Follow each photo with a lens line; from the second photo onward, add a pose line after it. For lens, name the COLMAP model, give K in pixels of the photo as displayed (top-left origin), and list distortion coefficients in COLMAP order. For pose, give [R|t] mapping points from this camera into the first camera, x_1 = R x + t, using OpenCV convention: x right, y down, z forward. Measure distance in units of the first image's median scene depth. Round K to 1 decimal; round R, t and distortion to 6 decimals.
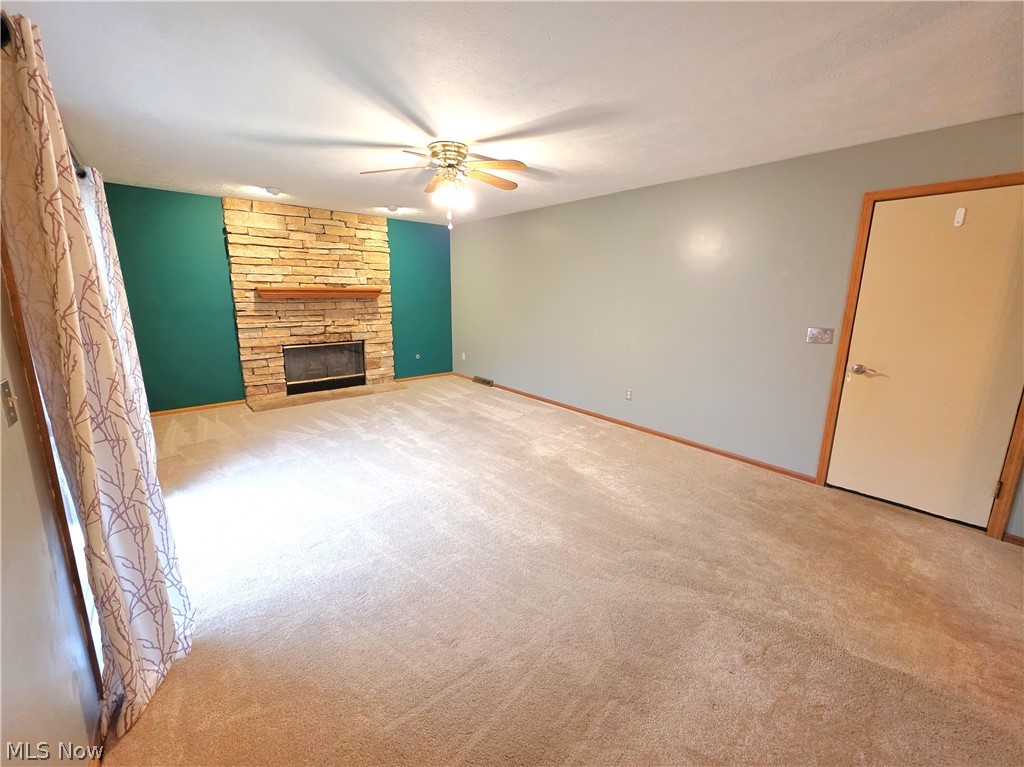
lens RADIAL K [[420.0, 0, 511.8], [0, 420.0, 377.2], [0, 0, 1]] dist [0.001142, 0.000327]
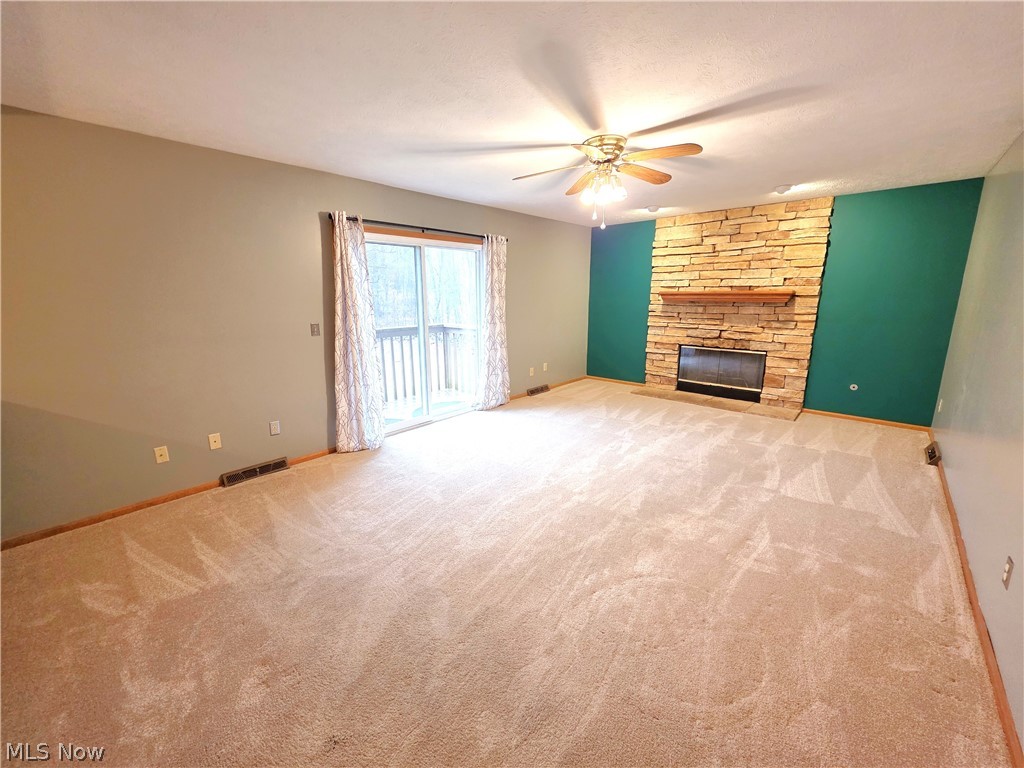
lens RADIAL K [[420.0, 0, 511.8], [0, 420.0, 377.7], [0, 0, 1]] dist [0.001142, 0.000327]
pose [[0.101897, 0.186283, -0.977198, 0.504886], [-0.193042, 0.967341, 0.164274, -0.089073], [0.975885, 0.171901, 0.134530, 0.451532]]
